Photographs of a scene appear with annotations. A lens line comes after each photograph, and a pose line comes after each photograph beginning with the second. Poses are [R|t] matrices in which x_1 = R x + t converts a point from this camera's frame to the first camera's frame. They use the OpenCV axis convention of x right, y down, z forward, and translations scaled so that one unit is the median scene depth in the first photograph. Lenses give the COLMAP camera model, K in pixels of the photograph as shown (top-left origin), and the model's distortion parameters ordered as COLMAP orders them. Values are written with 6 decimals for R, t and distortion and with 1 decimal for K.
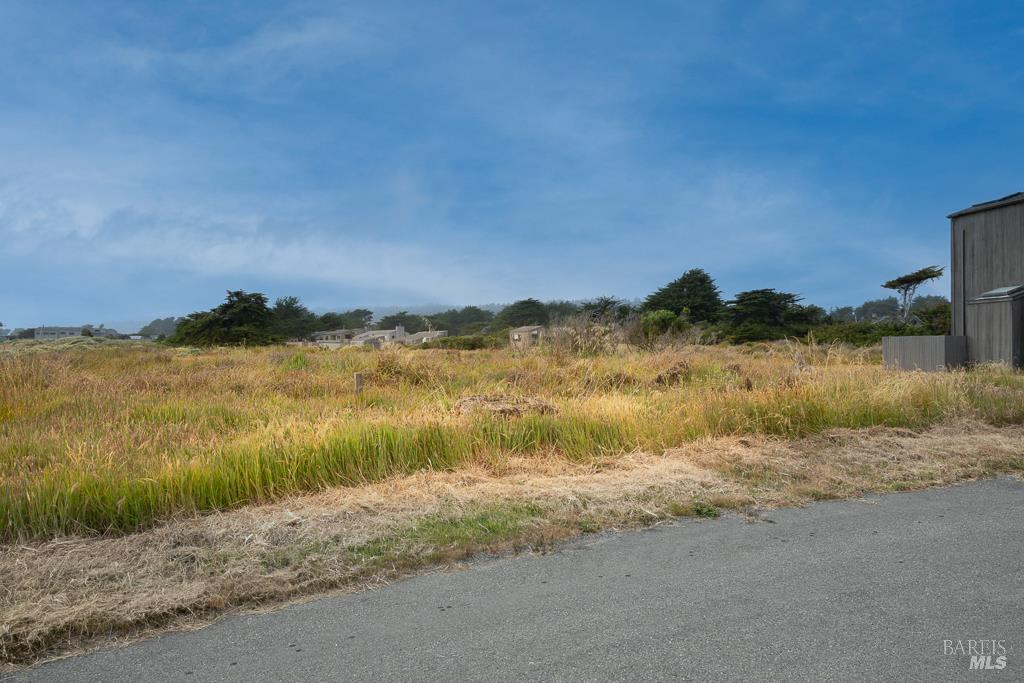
lens RADIAL K [[777.0, 0, 511.2], [0, 777.0, 345.6], [0, 0, 1]] dist [0.003132, 0.005919]
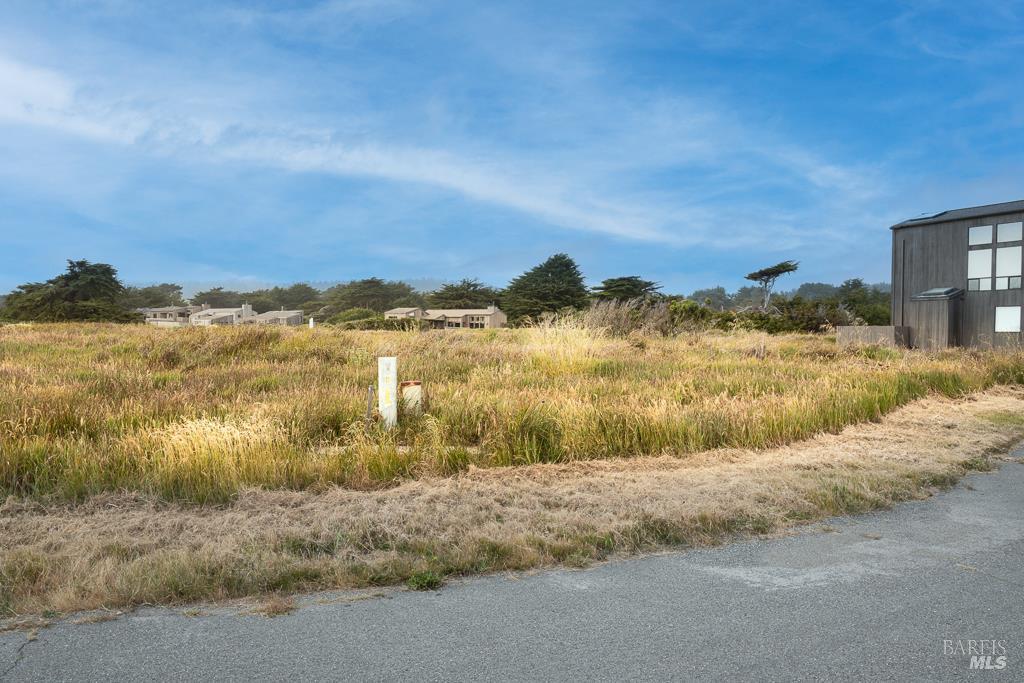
lens RADIAL K [[838.3, 0, 514.8], [0, 838.3, 341.9], [0, 0, 1]] dist [0.006916, 0.000830]
pose [[0.972267, 0.013039, 0.233512, -0.094725], [-0.016501, 0.999781, 0.012880, 0.001472], [-0.233293, -0.016376, 0.972269, -0.041938]]
